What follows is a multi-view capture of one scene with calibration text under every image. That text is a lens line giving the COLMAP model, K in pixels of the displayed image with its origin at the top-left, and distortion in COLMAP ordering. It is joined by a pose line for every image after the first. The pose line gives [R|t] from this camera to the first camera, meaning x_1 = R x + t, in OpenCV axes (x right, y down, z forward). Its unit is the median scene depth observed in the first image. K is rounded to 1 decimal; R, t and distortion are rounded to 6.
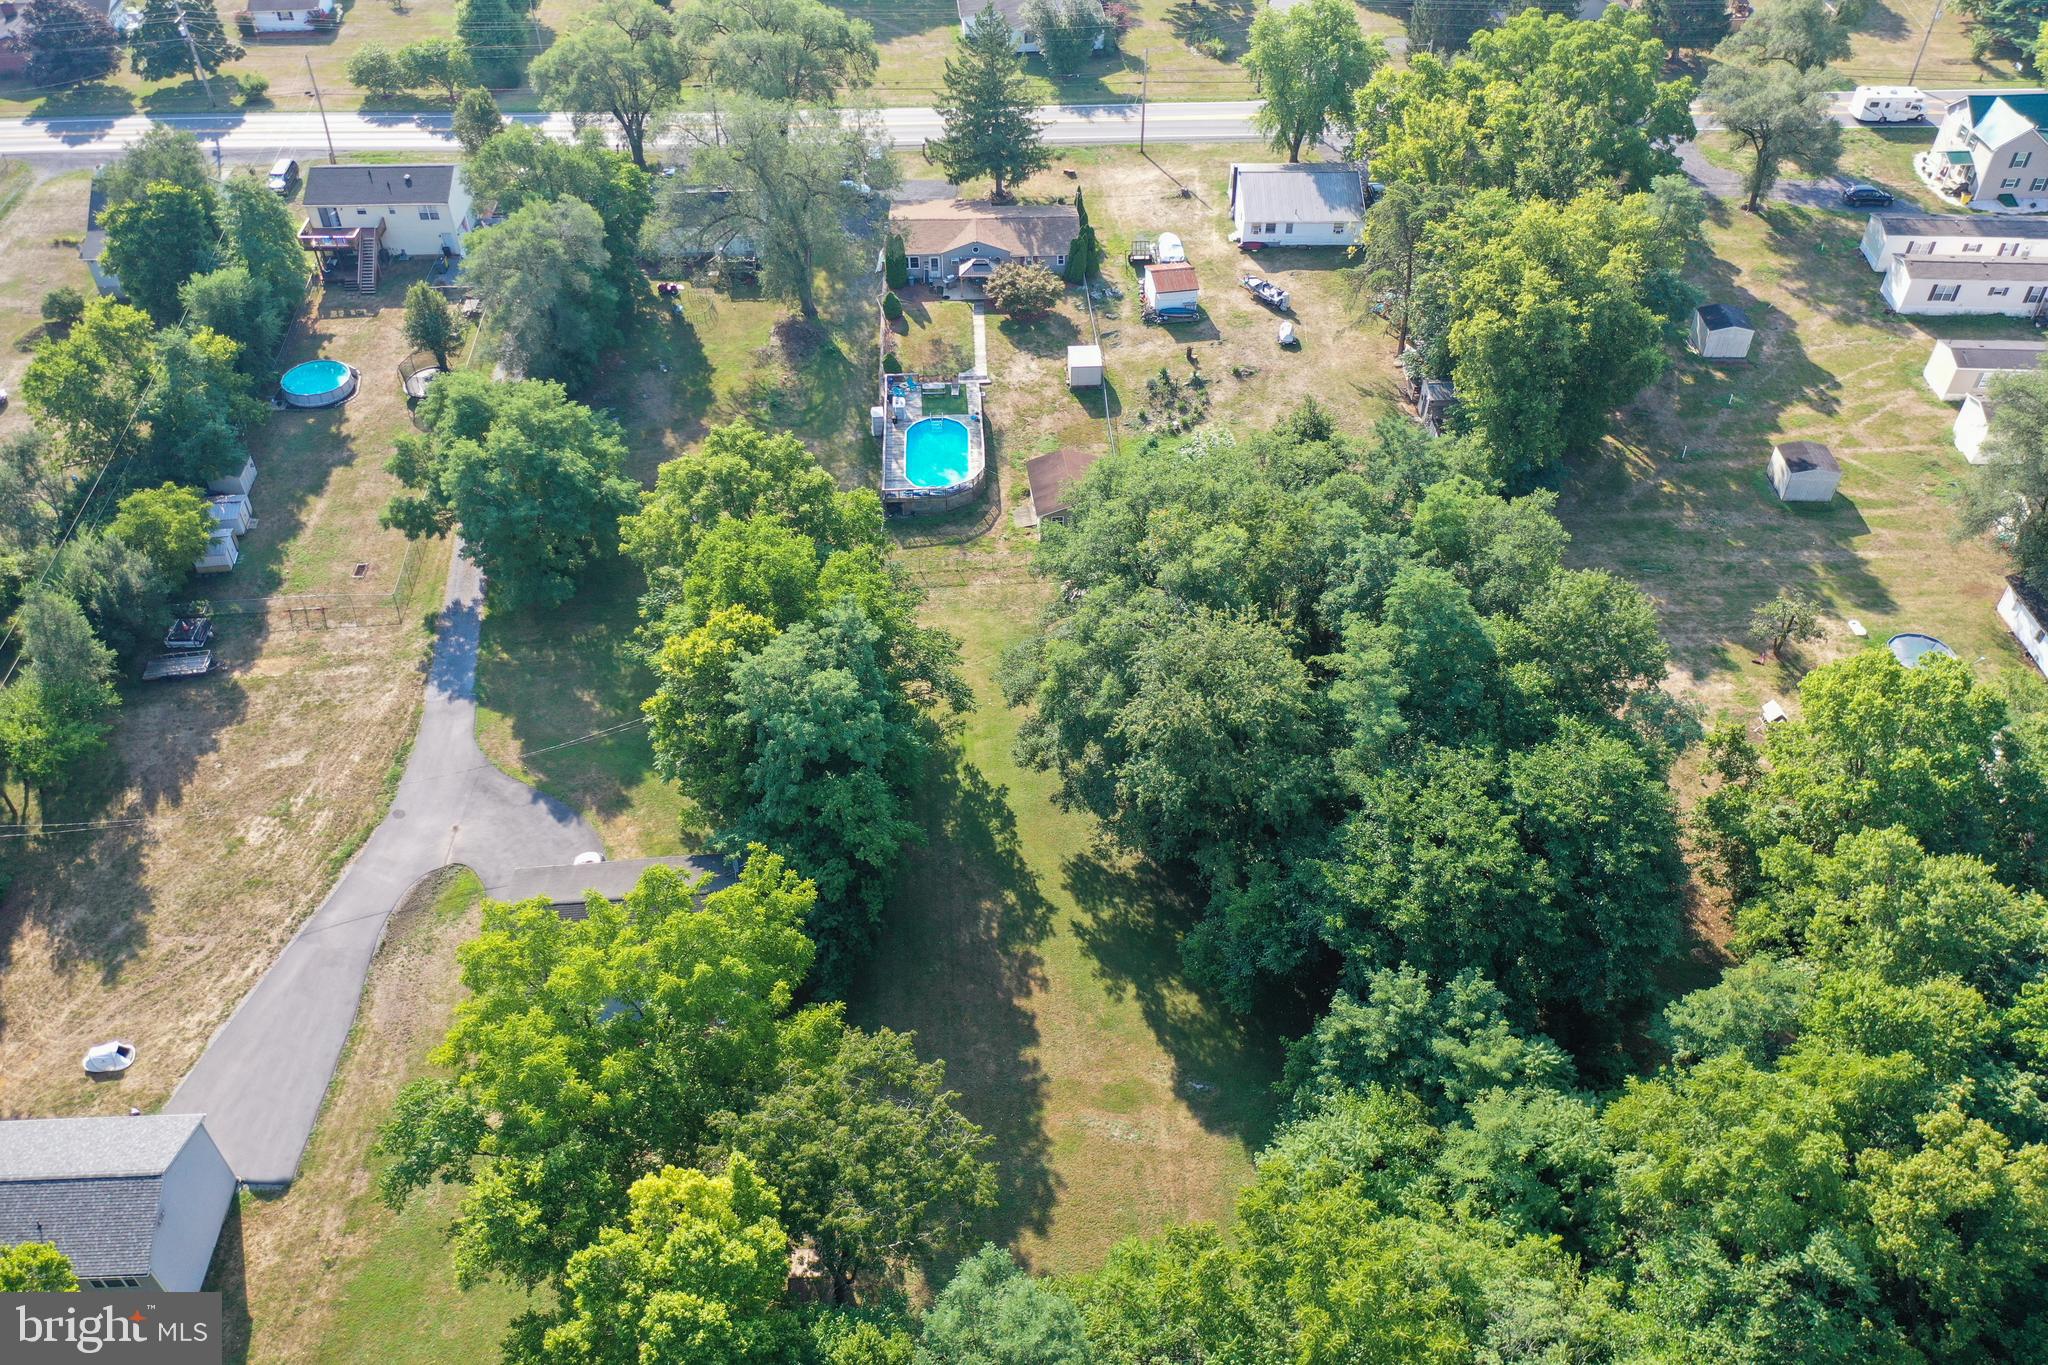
lens RADIAL K [[1612.9, 0, 1020.9], [0, 1612.9, 679.9], [0, 0, 1]] dist [-0.006373, -0.002442]
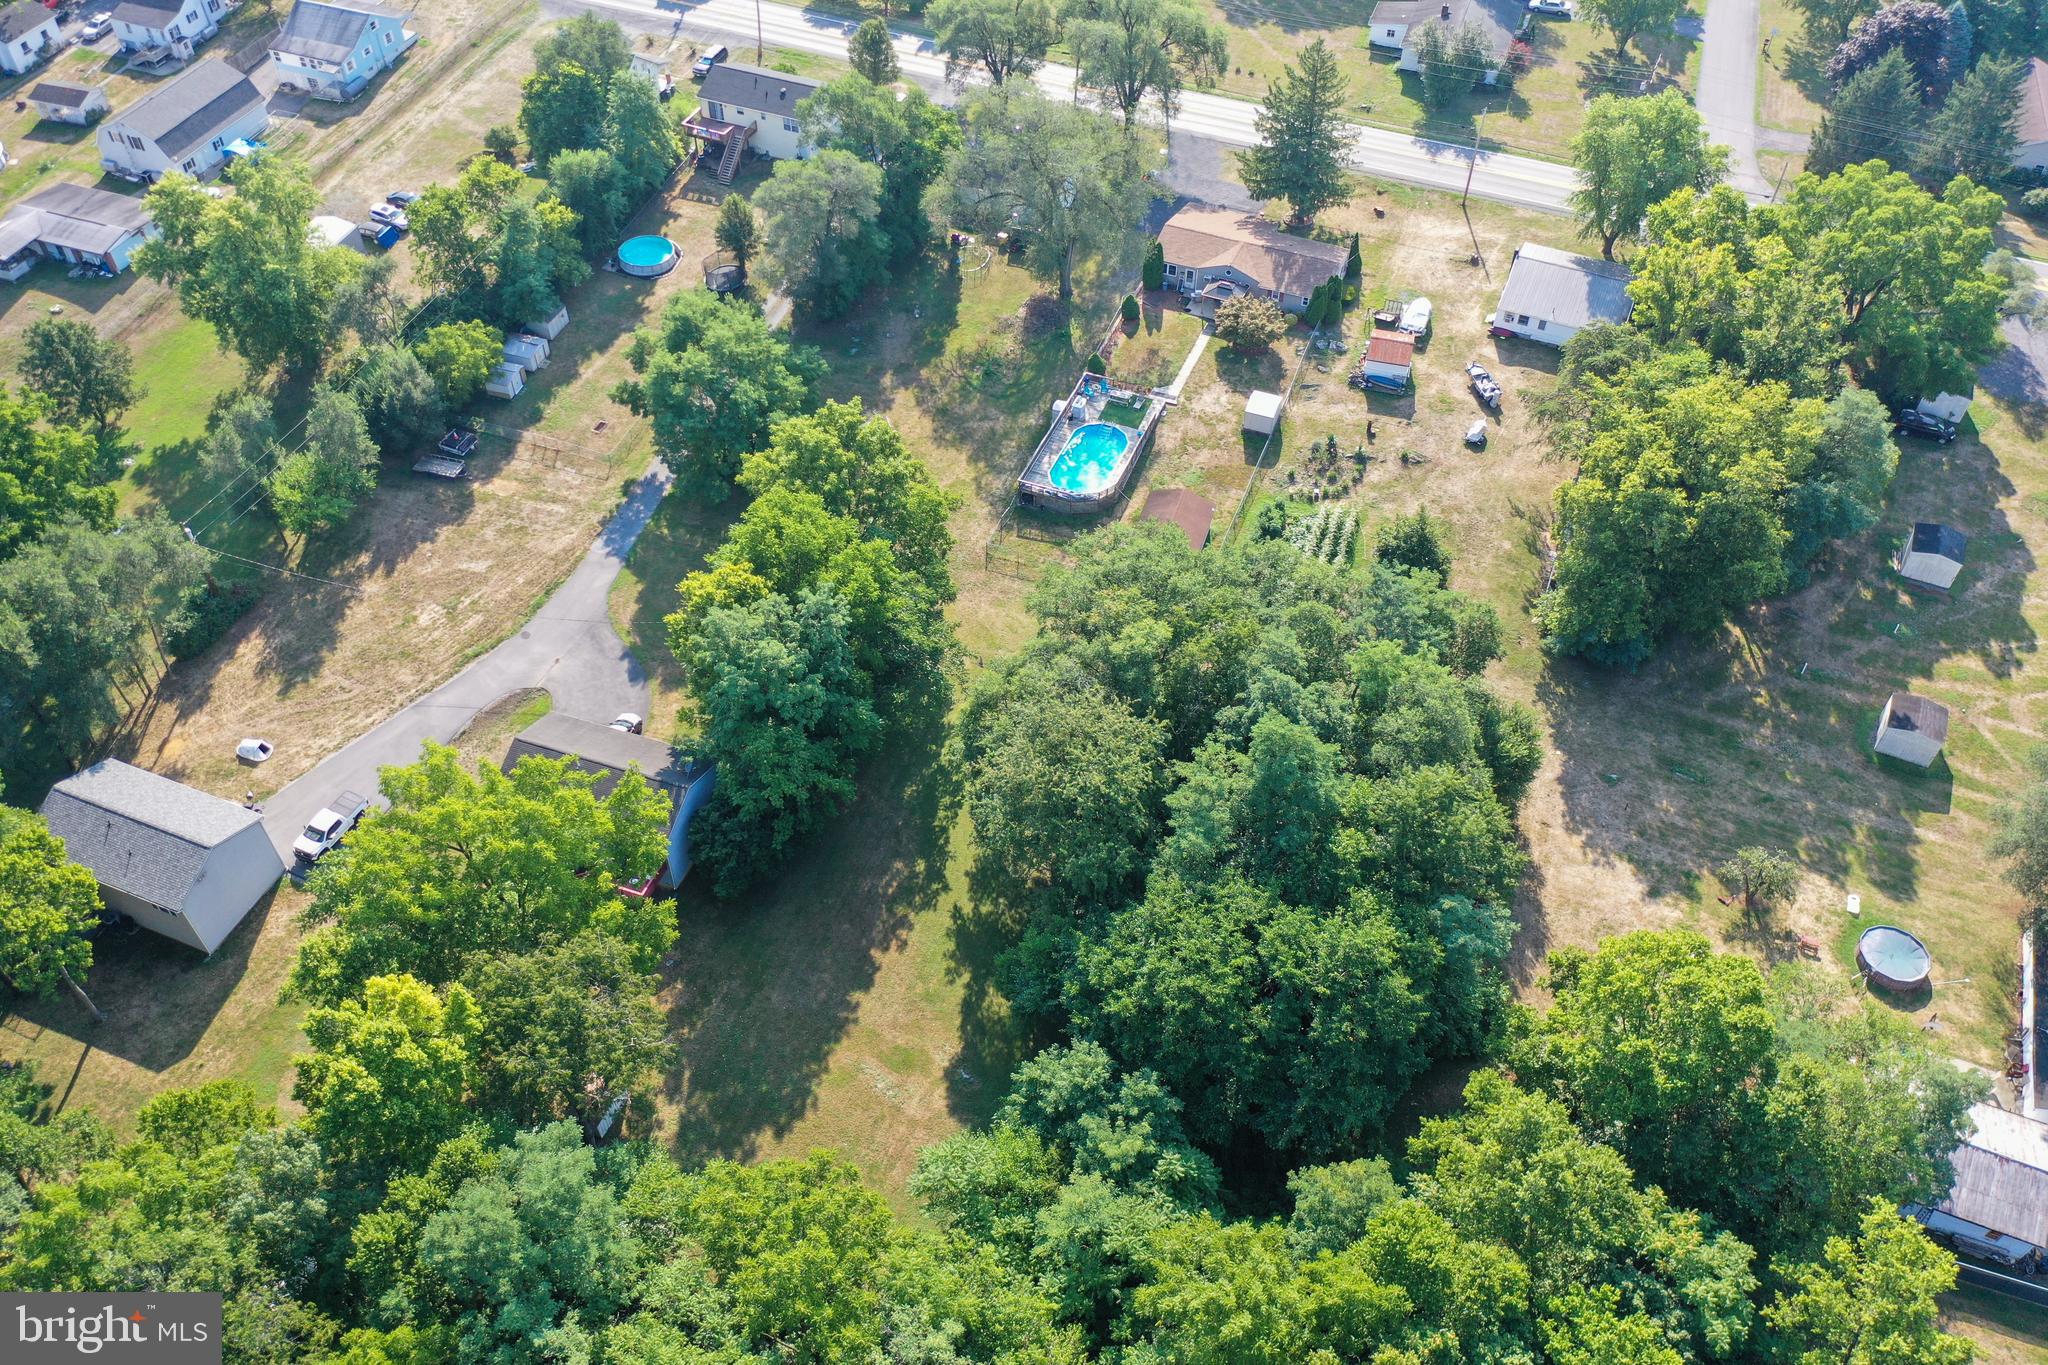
lens RADIAL K [[1612.9, 0, 1018.9], [0, 1612.9, 682.0], [0, 0, 1]] dist [-0.006373, -0.002442]
pose [[0.906856, 0.312156, -0.283145, 0.269431], [-0.288276, 0.949544, 0.123544, -0.121185], [0.307423, -0.030413, 0.951087, -0.062404]]
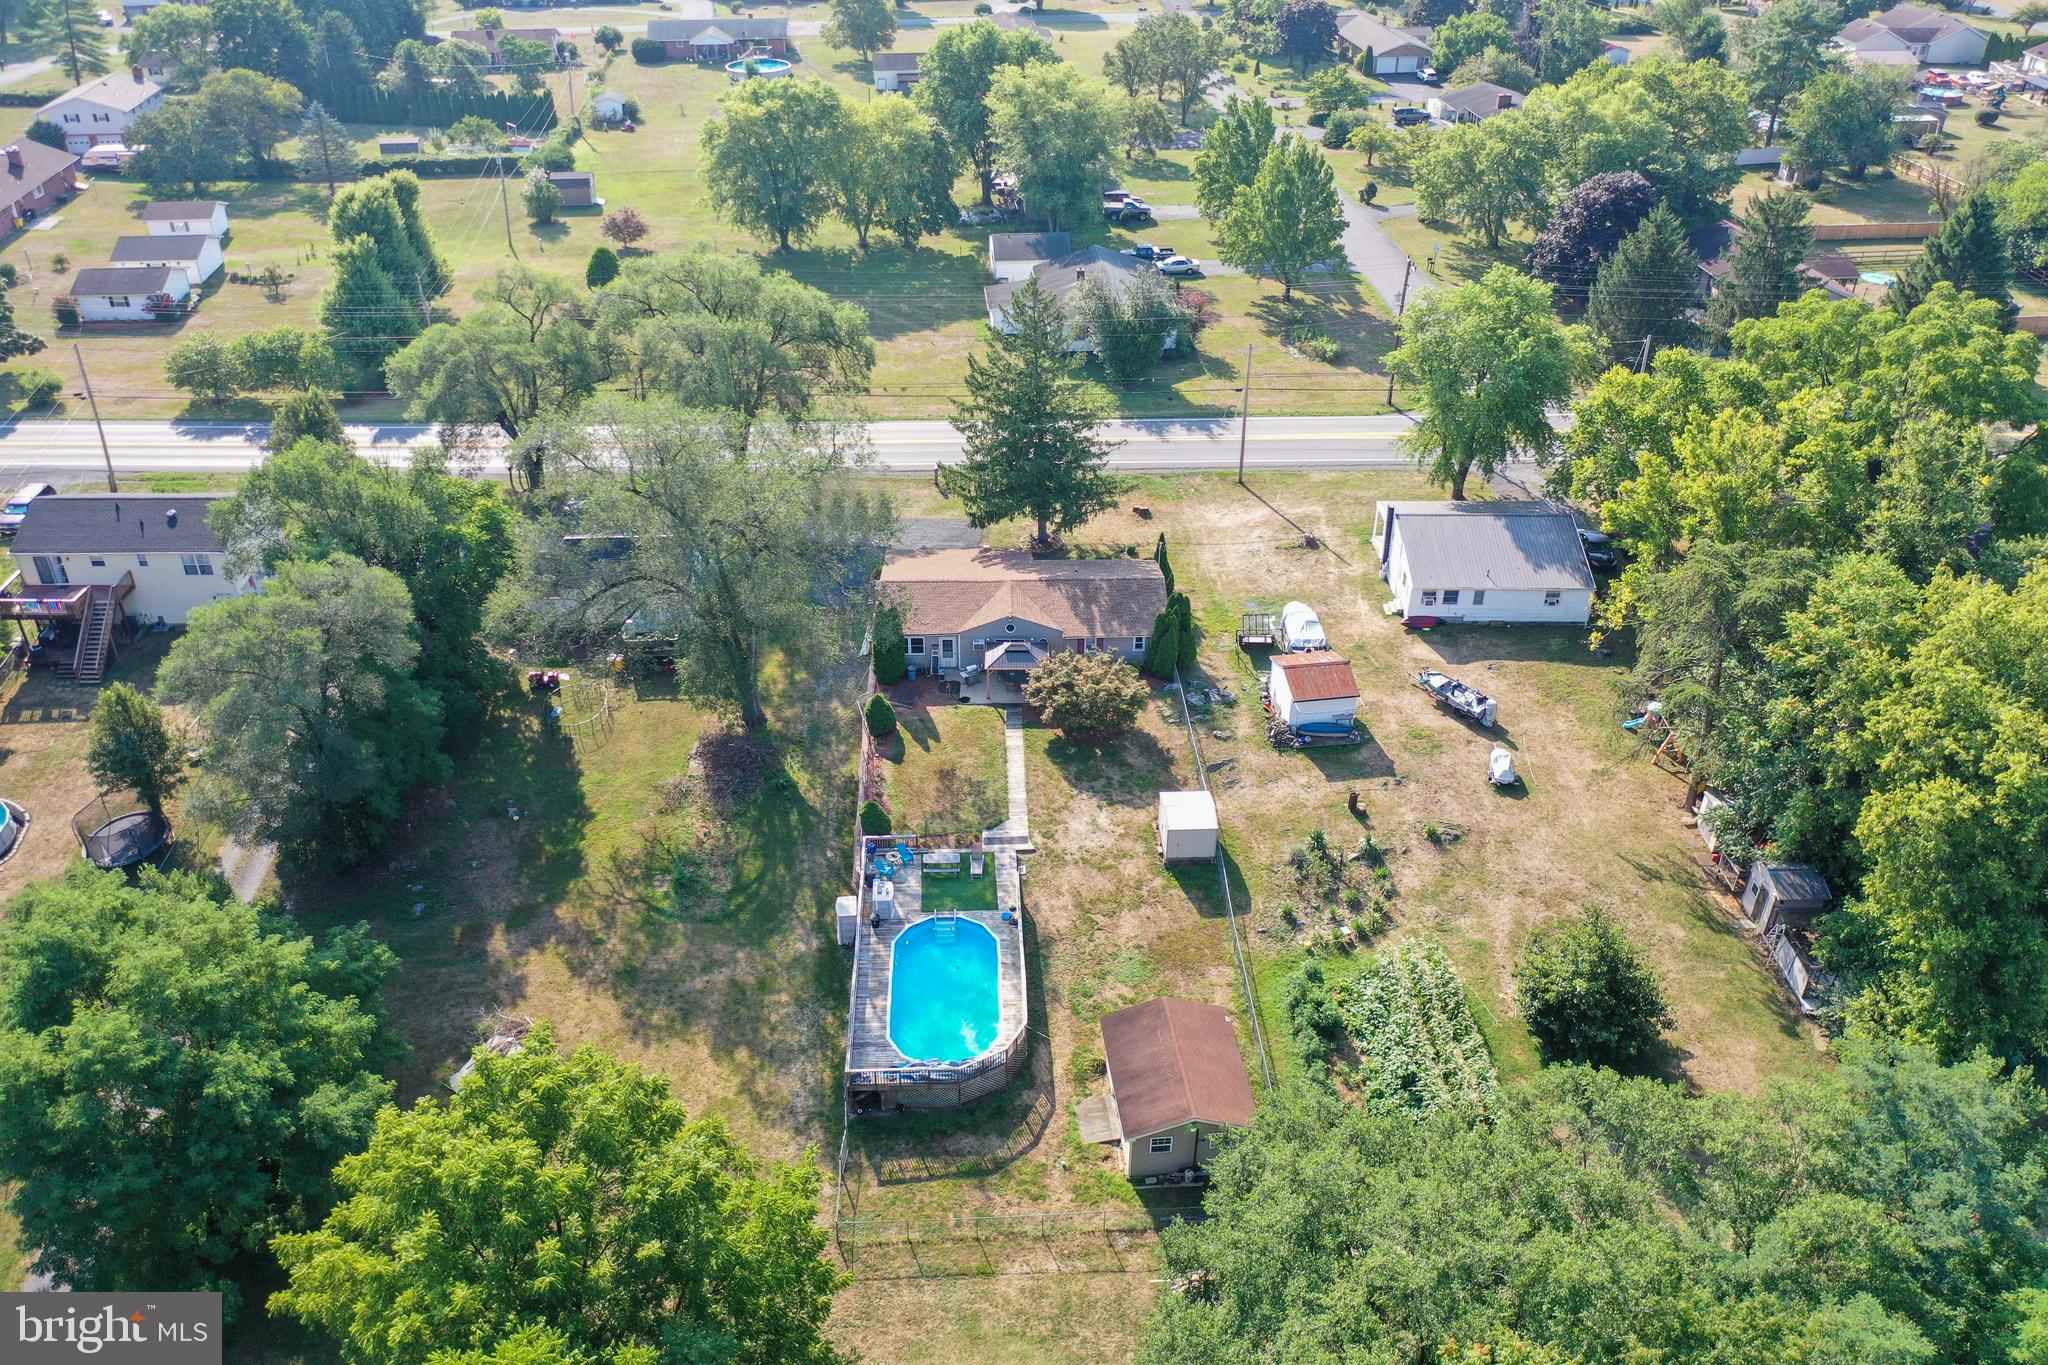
lens RADIAL K [[1612.9, 0, 1006.9], [0, 1612.9, 678.8], [0, 0, 1]] dist [-0.006373, -0.002442]
pose [[0.999817, 0.009850, -0.016416, -0.021441], [-0.012666, 0.983328, -0.181401, -0.148687], [0.014355, 0.181576, 0.983272, 0.416975]]
